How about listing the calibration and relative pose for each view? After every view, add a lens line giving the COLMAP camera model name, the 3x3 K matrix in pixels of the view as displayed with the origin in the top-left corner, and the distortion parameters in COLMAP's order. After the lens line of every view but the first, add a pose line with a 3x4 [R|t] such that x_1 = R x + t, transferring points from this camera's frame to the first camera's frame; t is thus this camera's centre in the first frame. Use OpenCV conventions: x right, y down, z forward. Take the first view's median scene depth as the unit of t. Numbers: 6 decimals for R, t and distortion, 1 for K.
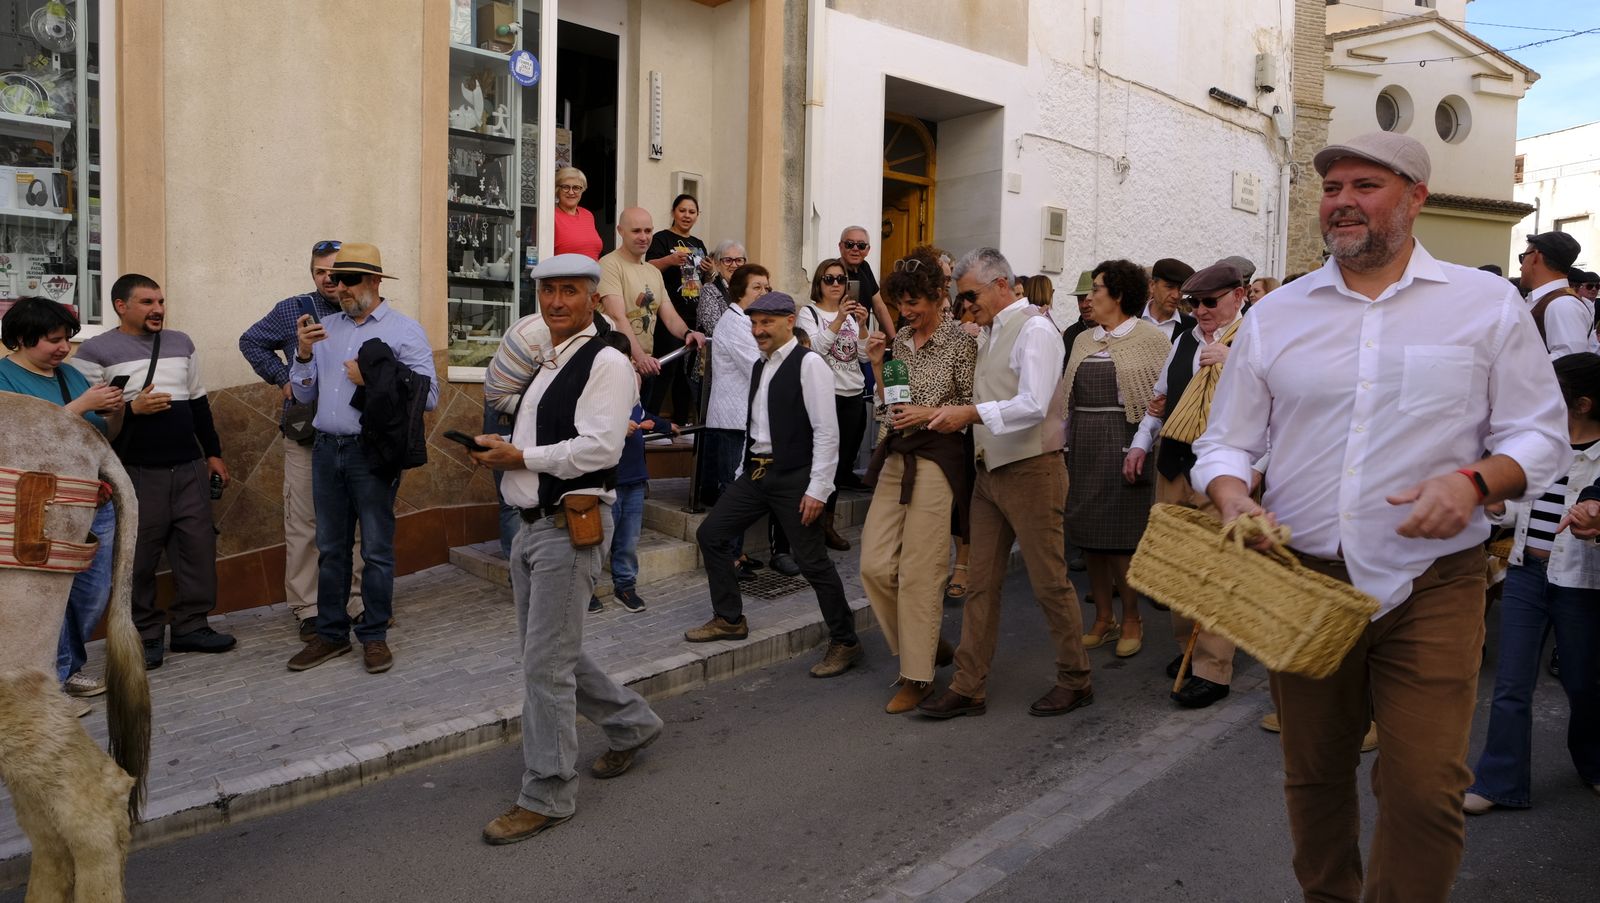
lens RADIAL K [[1075.1, 0, 810.4], [0, 1075.1, 452.2], [0, 0, 1]] dist [-0.033067, 0.017889]
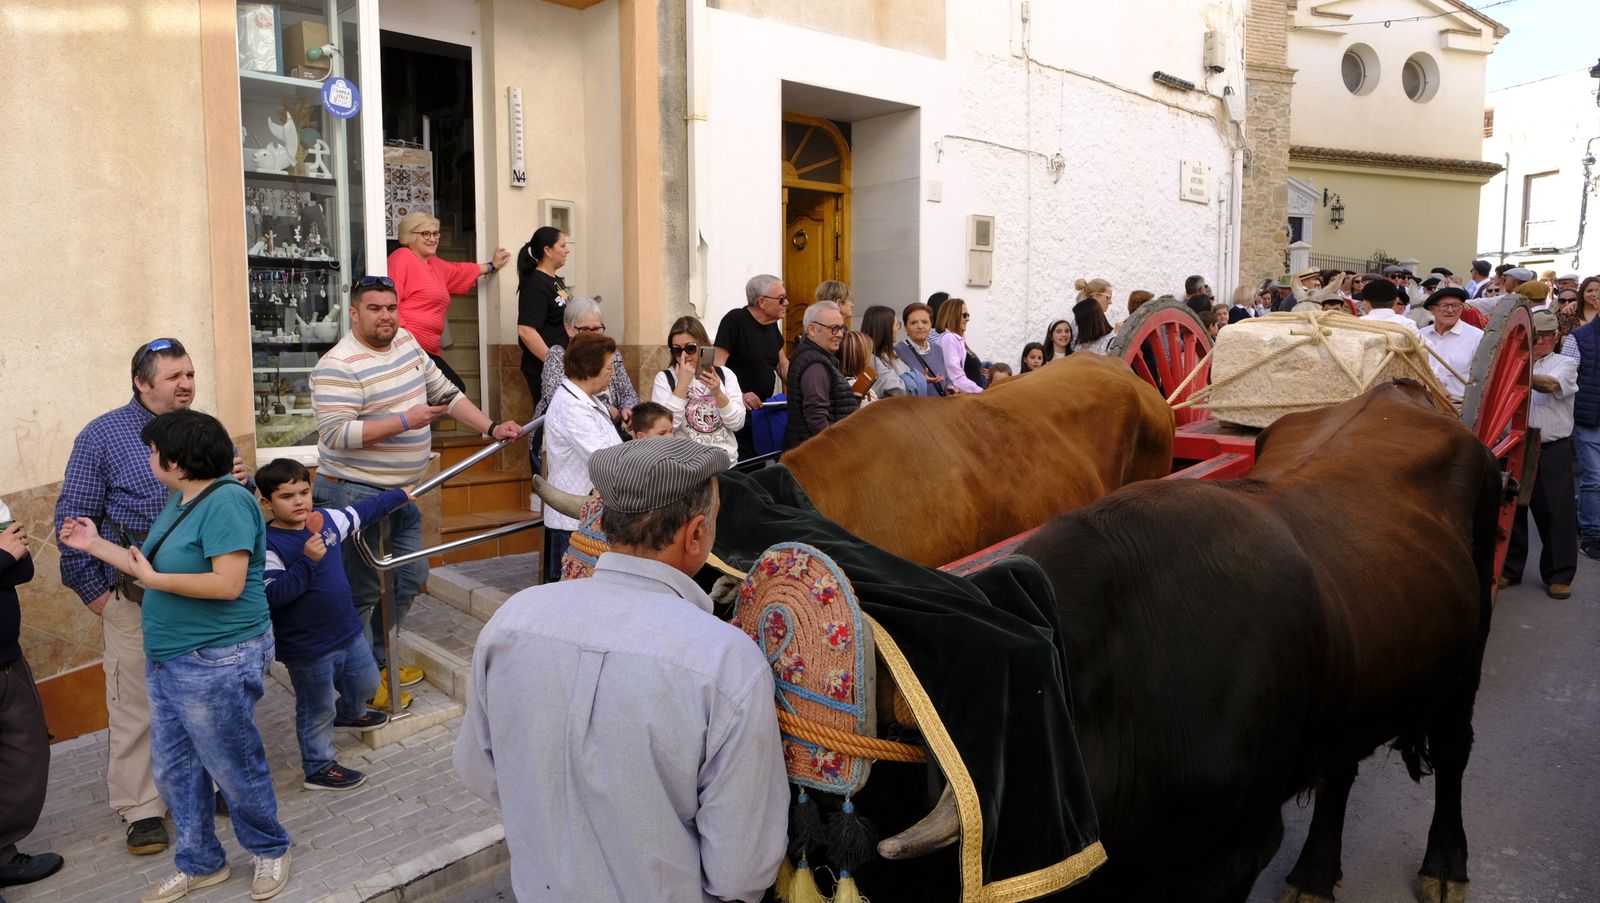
lens RADIAL K [[1075.1, 0, 807.7], [0, 1075.1, 453.0], [0, 0, 1]] dist [-0.029335, 0.016511]
pose [[0.999498, -0.026830, 0.016824, 0.073691], [0.026205, 0.998997, 0.036321, -0.077405], [-0.017782, -0.035862, 0.999199, 0.098239]]
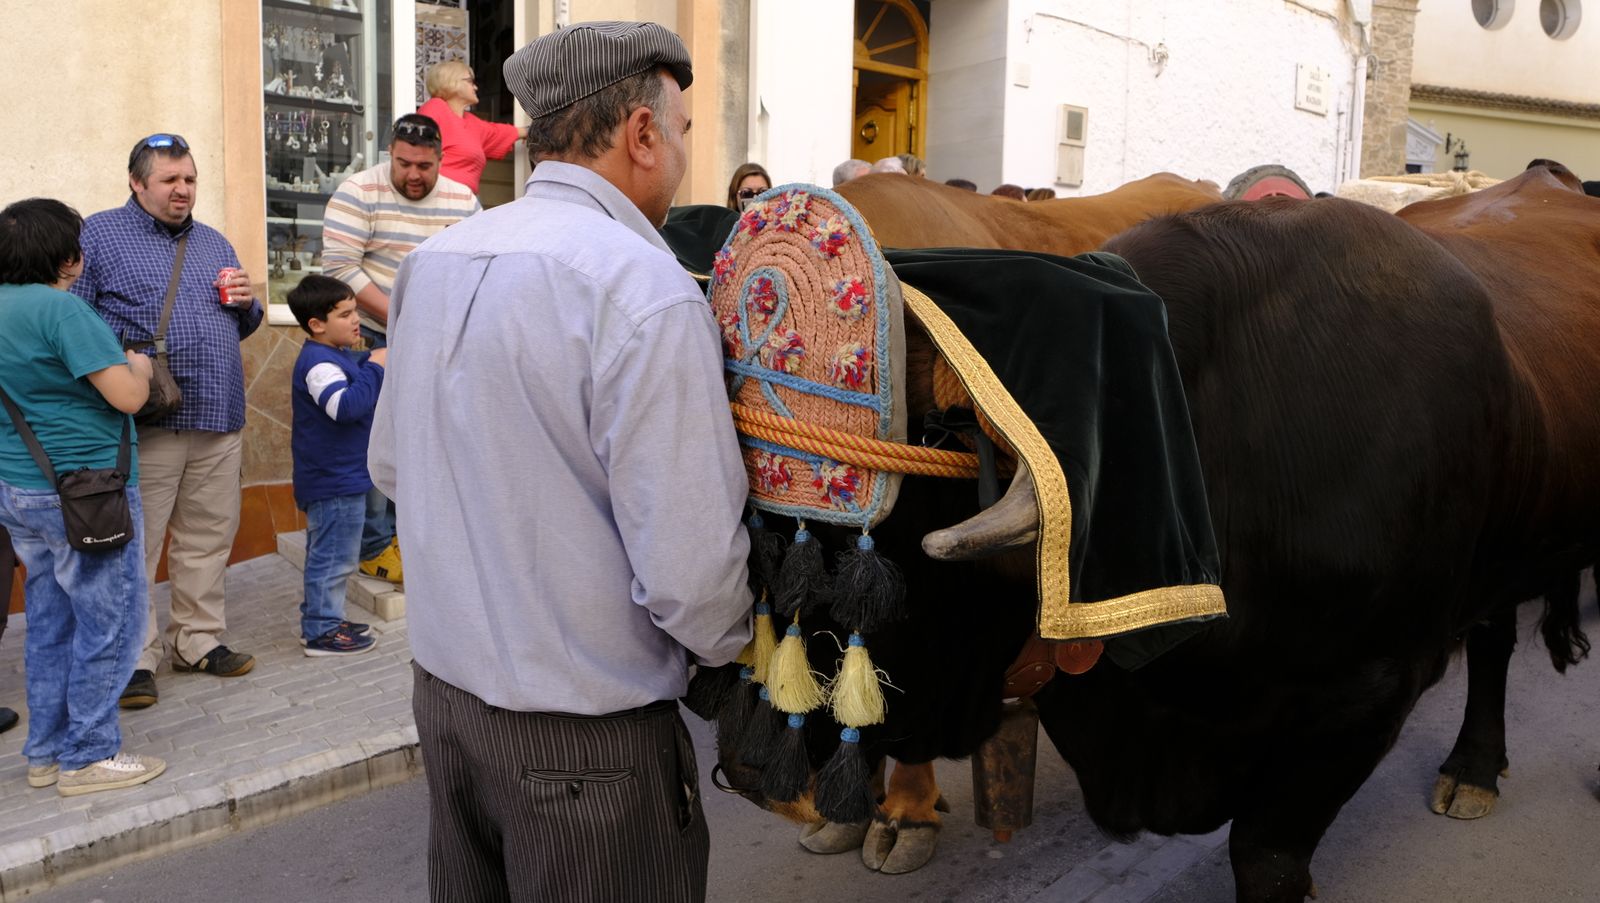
lens RADIAL K [[1154.7, 0, 810.9], [0, 1154.7, 450.7], [0, 0, 1]] dist [-0.031737, 0.013832]
pose [[0.999629, 0.001450, -0.027213, 0.064916], [-0.000009, 0.998602, 0.052861, -0.013779], [0.027252, -0.052842, 0.998231, 0.128763]]
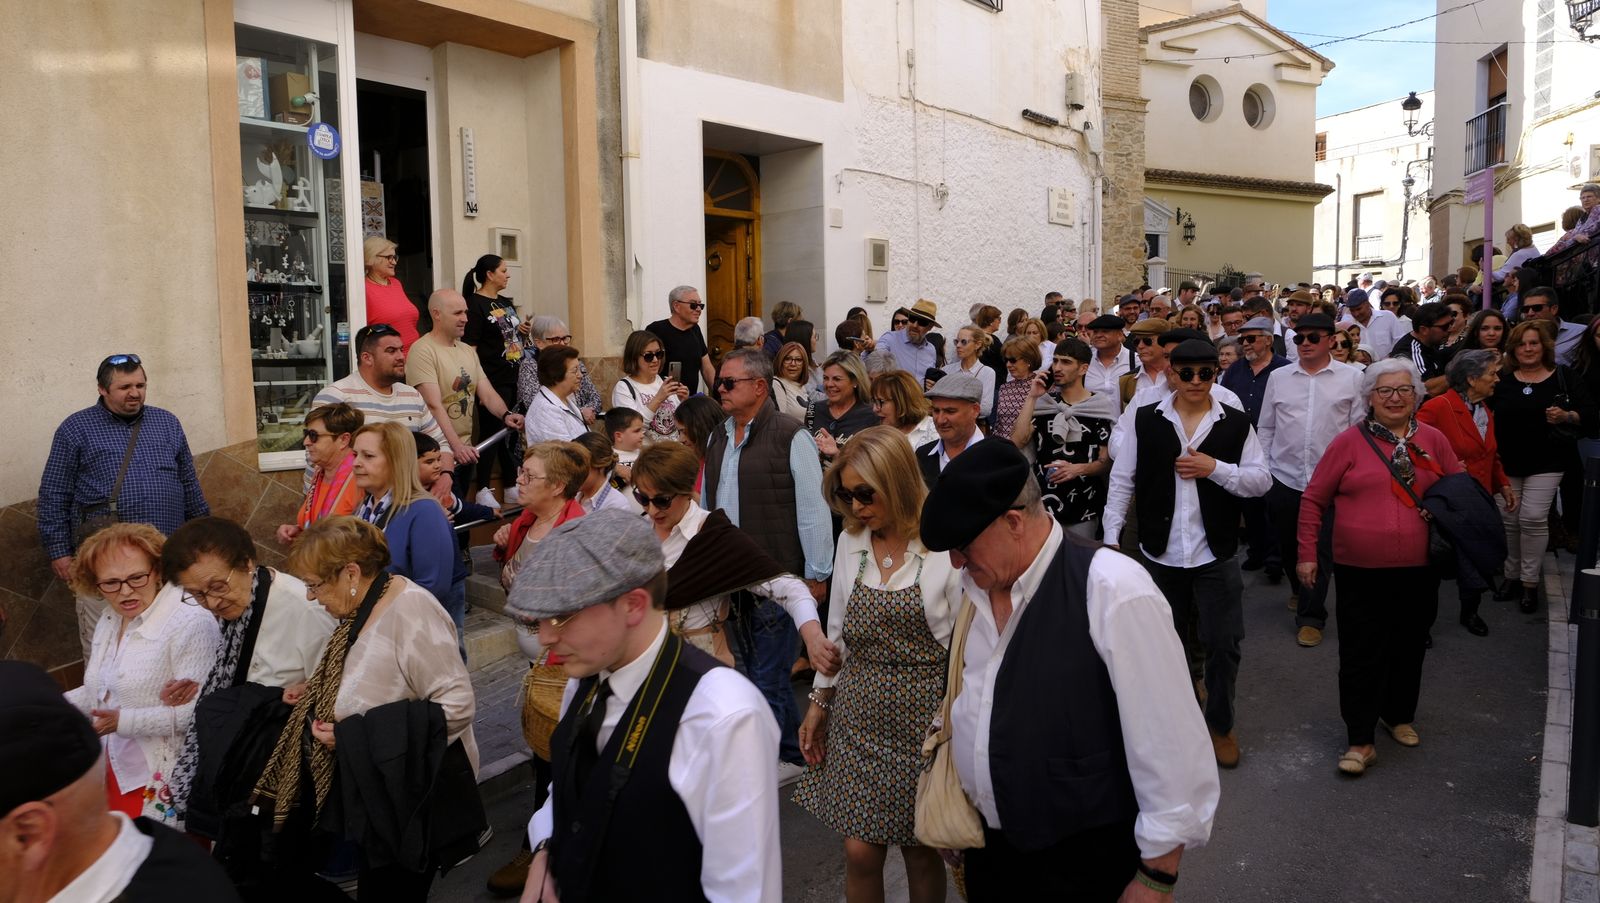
lens RADIAL K [[1075.1, 0, 807.7], [0, 1075.1, 453.0], [0, 0, 1]] dist [-0.029335, 0.016511]
pose [[0.990766, -0.050321, 0.125901, 0.027497], [0.047350, 0.998527, 0.026487, -0.066297], [-0.127048, -0.020281, 0.991689, -0.022891]]
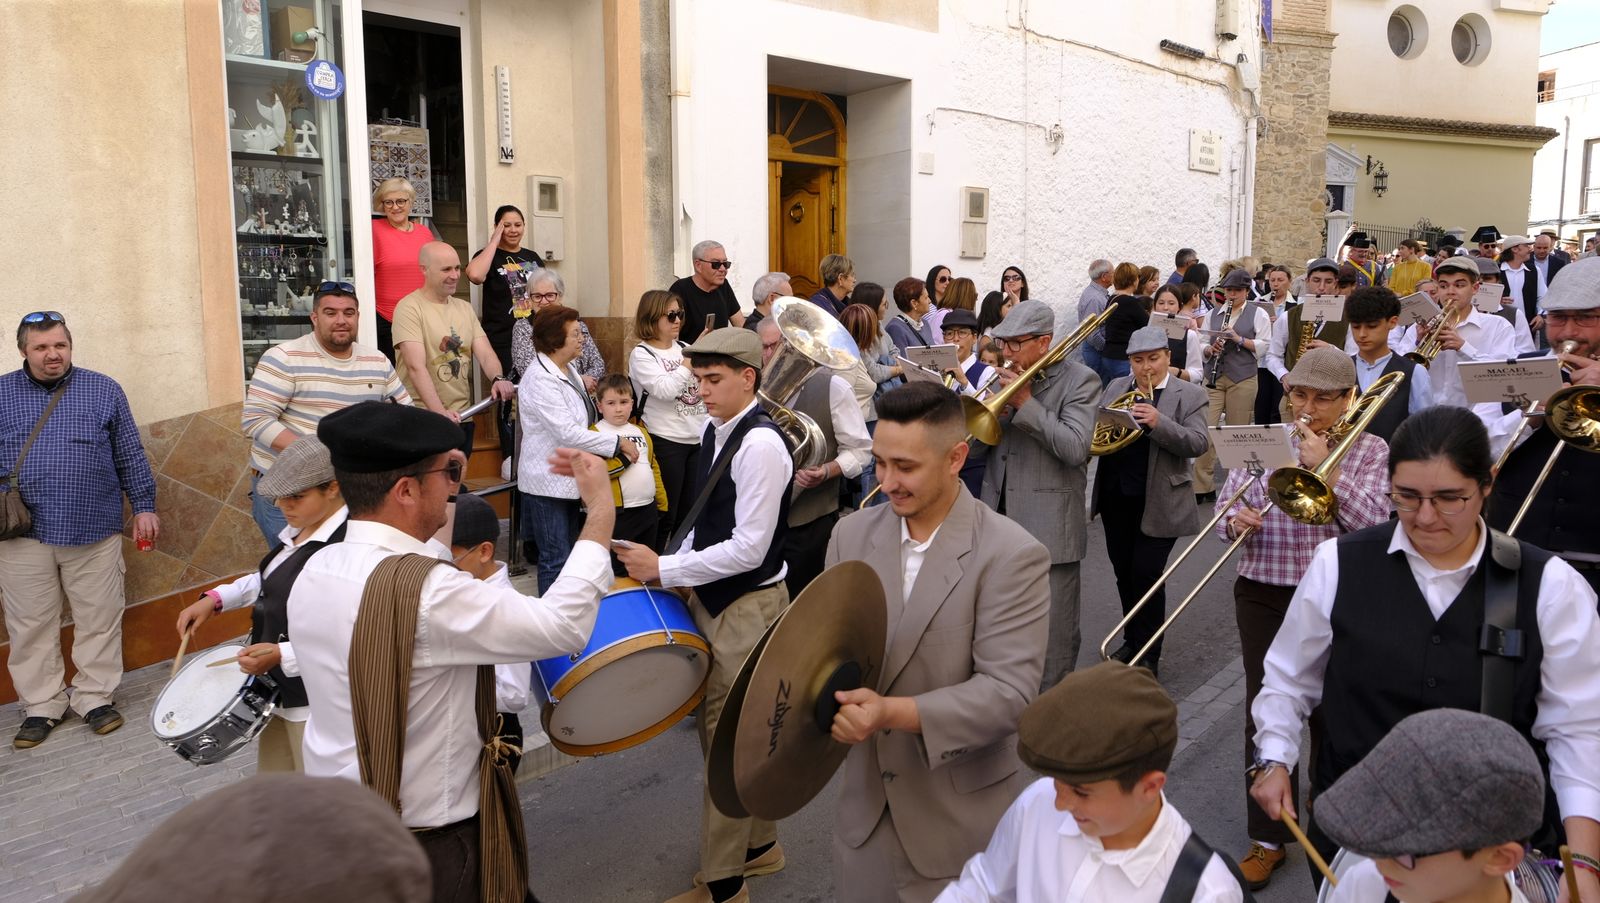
lens RADIAL K [[1075.1, 0, 807.7], [0, 1075.1, 453.0], [0, 0, 1]] dist [-0.029335, 0.016511]
pose [[0.999329, -0.023063, -0.028466, 0.131496], [0.024772, 0.997816, 0.061229, -0.074805], [0.026992, -0.061894, 0.997718, 0.077222]]
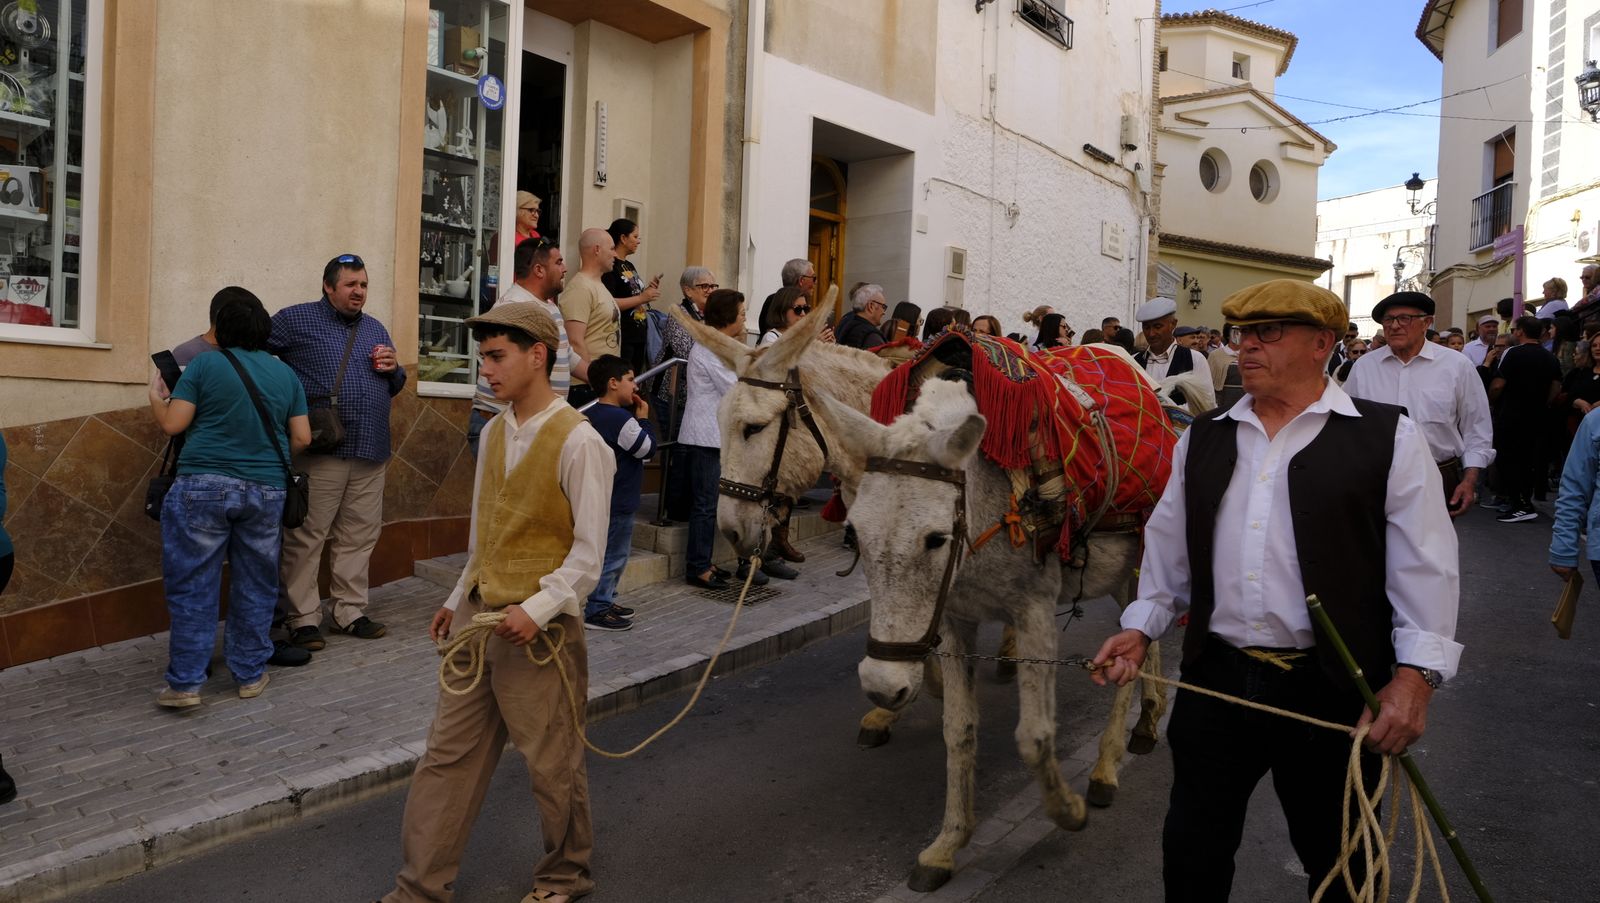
lens RADIAL K [[1075.1, 0, 810.4], [0, 1075.1, 452.2], [0, 0, 1]] dist [-0.033067, 0.017889]
pose [[0.988056, 0.011072, 0.153696, -0.098653], [-0.006525, 0.999527, -0.030059, 0.011789], [-0.153956, 0.028697, 0.987661, -0.040233]]
